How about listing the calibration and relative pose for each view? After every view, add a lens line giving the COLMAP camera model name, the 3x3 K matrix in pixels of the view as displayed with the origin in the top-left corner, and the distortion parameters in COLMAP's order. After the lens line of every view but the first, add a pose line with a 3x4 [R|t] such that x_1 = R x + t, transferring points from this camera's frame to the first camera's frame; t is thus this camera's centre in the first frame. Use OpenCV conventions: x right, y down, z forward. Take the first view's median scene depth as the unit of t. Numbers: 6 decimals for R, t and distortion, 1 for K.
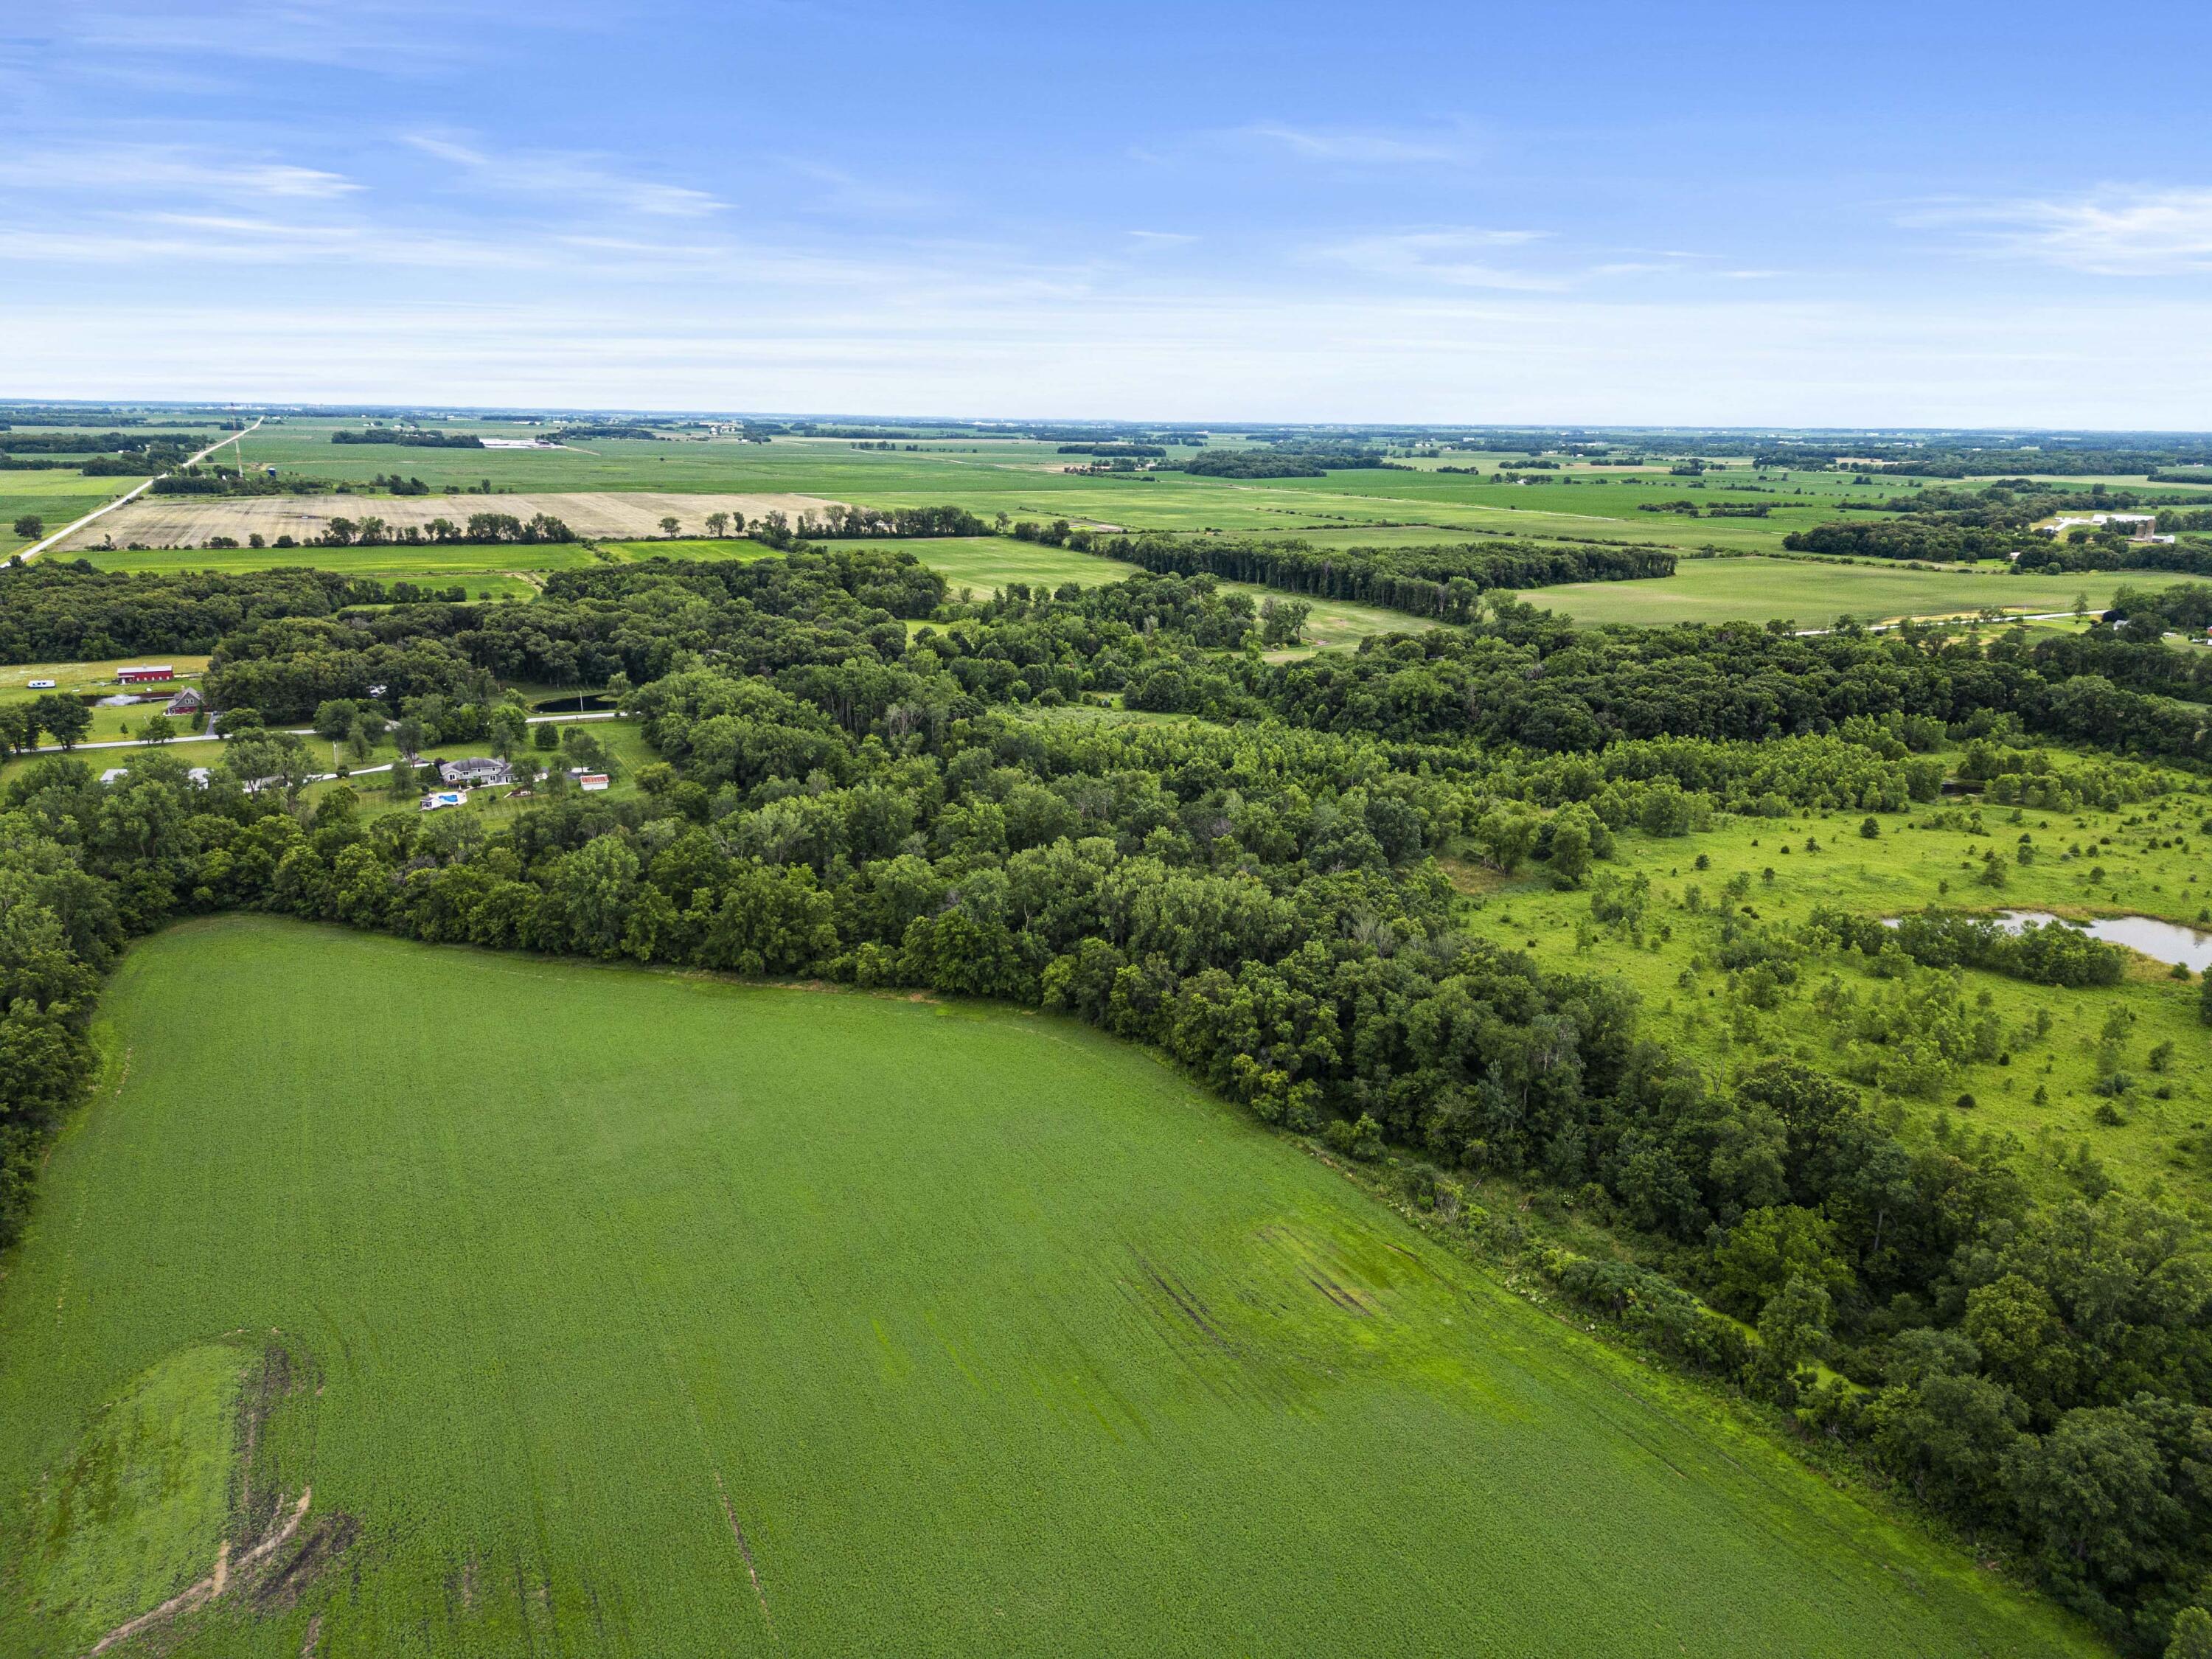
lens RADIAL K [[1548.0, 0, 1097.8], [0, 1548.0, 836.0], [0, 0, 1]] dist [0.084838, -0.080321]
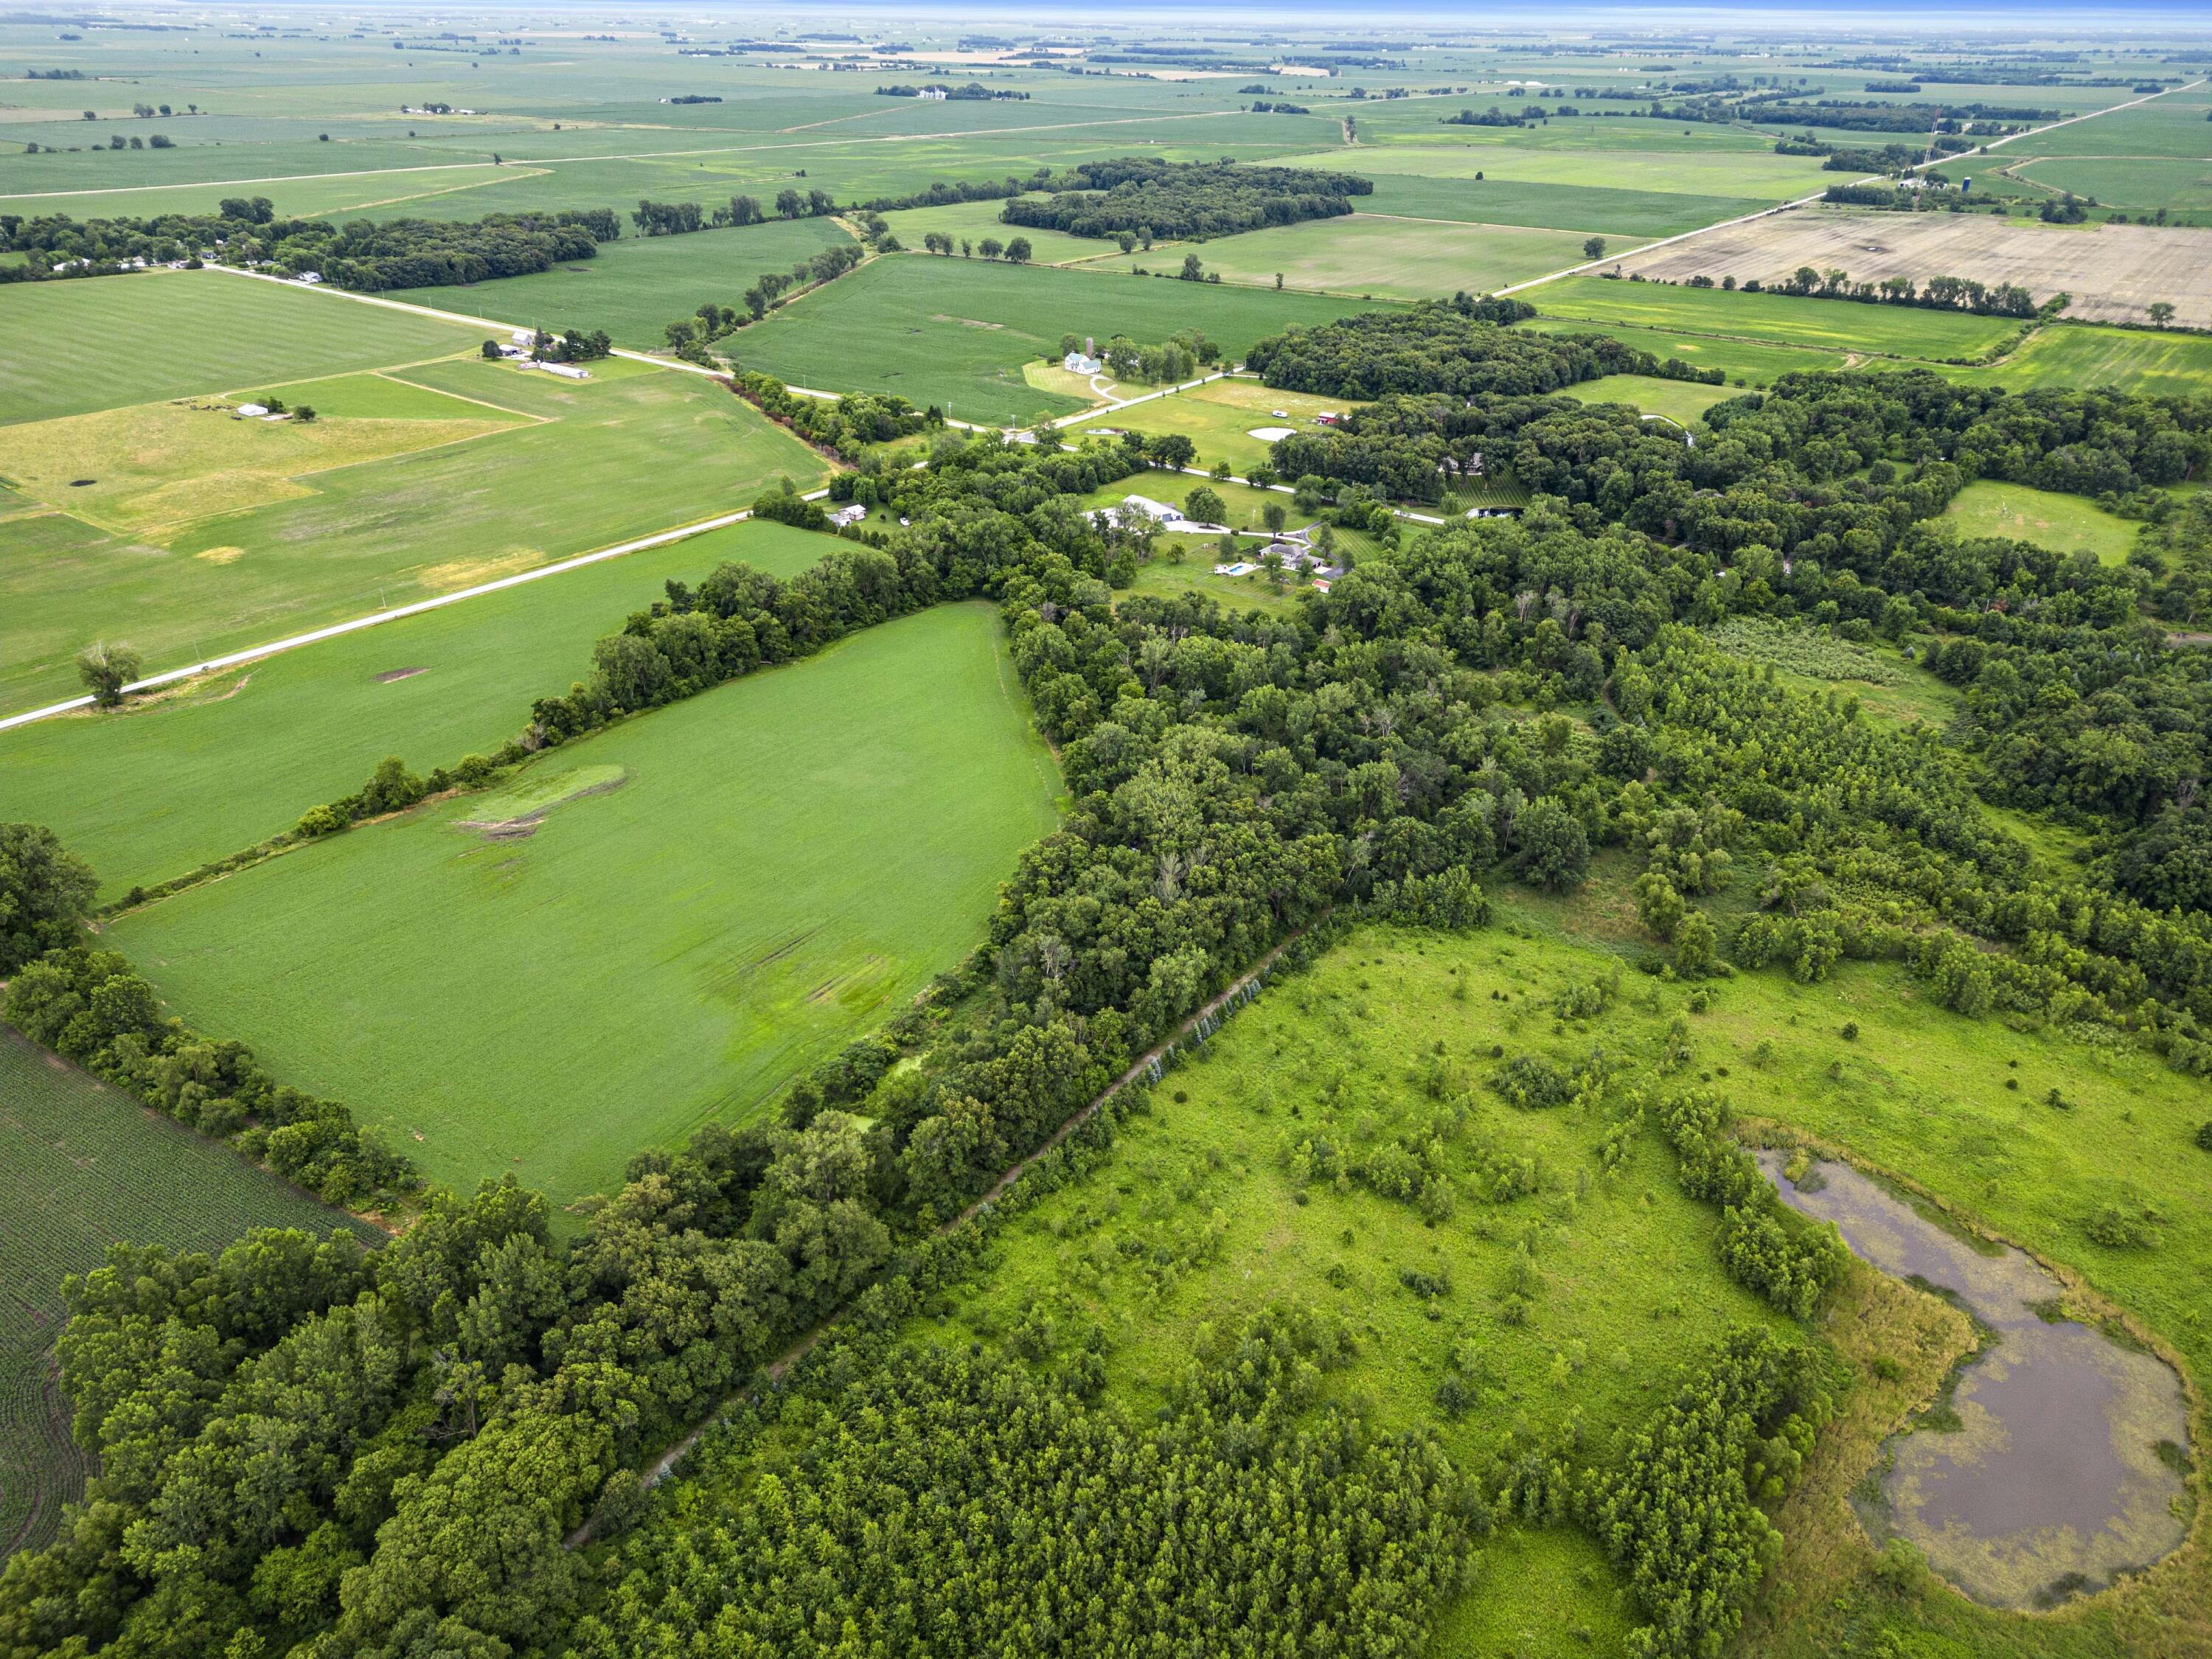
lens RADIAL K [[1548.0, 0, 1097.8], [0, 1548.0, 836.0], [0, 0, 1]] dist [0.084838, -0.080321]
pose [[0.453500, 0.413700, -0.789424, 0.289564], [-0.239380, 0.909735, 0.339233, -0.098029], [0.858508, 0.035130, 0.511596, 0.060774]]
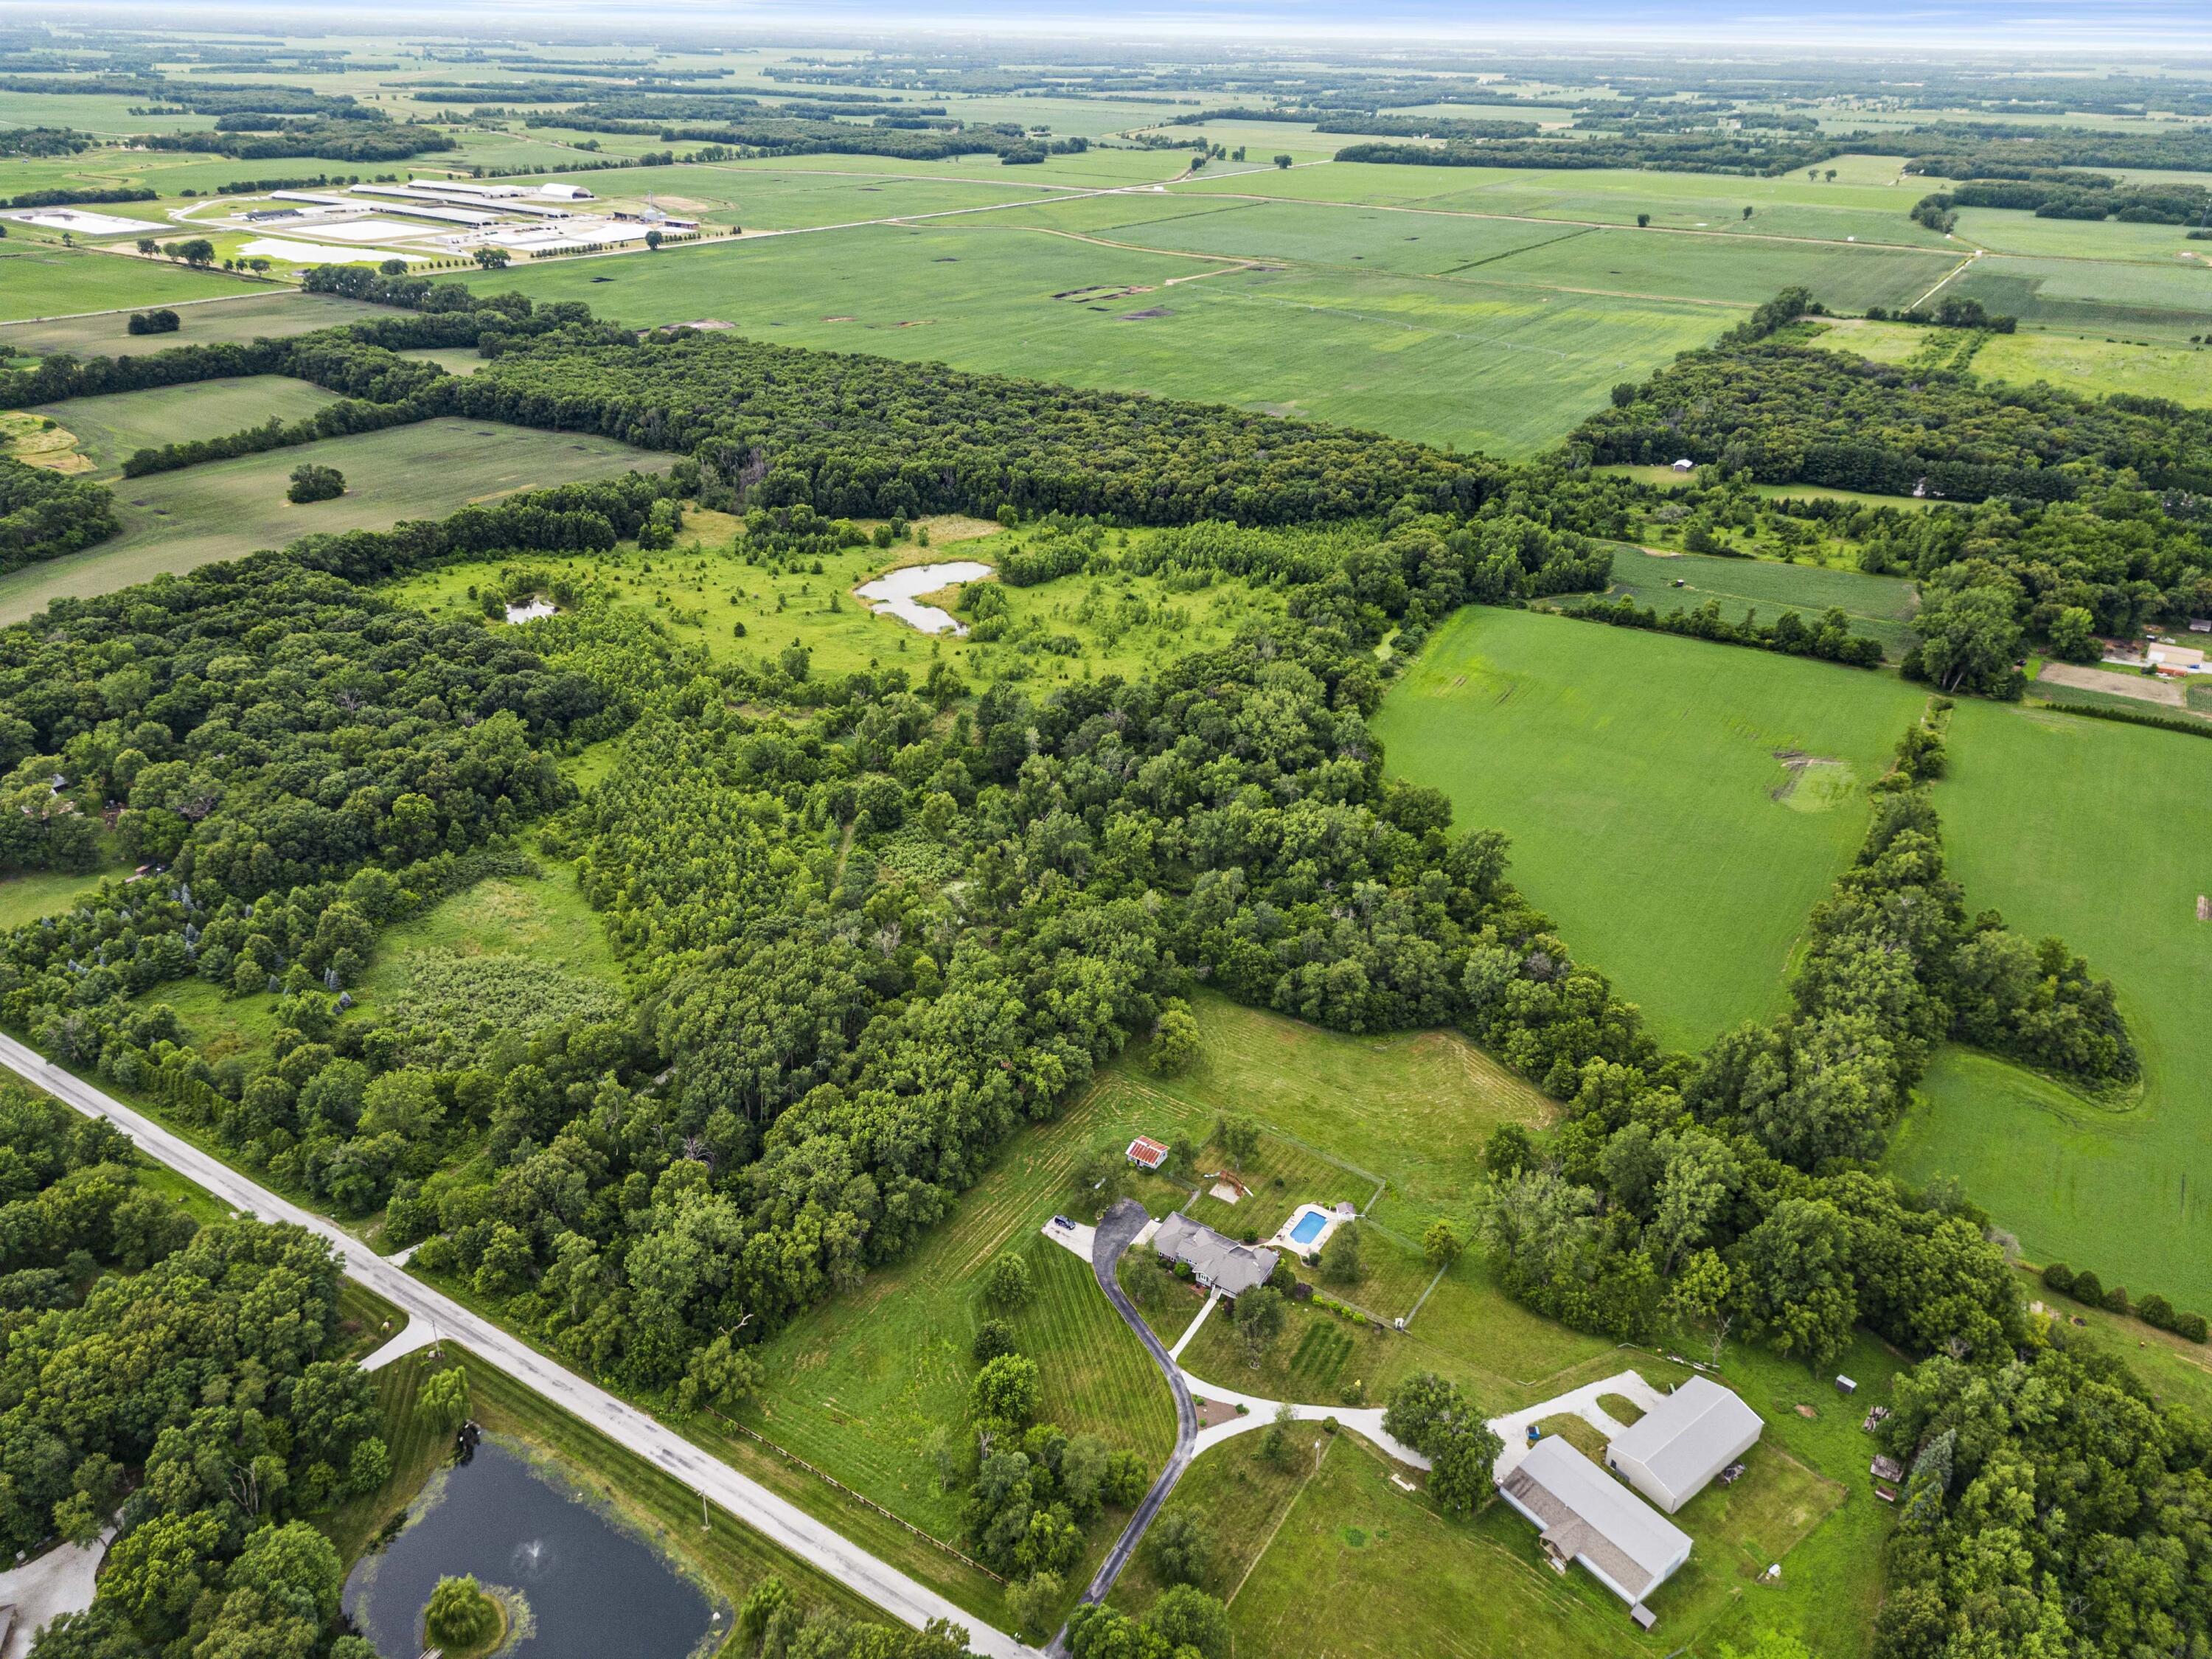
lens RADIAL K [[1544.0, 0, 1106.0], [0, 1544.0, 829.5], [0, 0, 1]] dist [0.077758, -0.077844]
pose [[-0.520582, -0.411590, 0.748056, -0.321515], [0.196432, 0.794899, 0.574064, -0.238668], [-0.830908, 0.445790, -0.332960, 0.473370]]
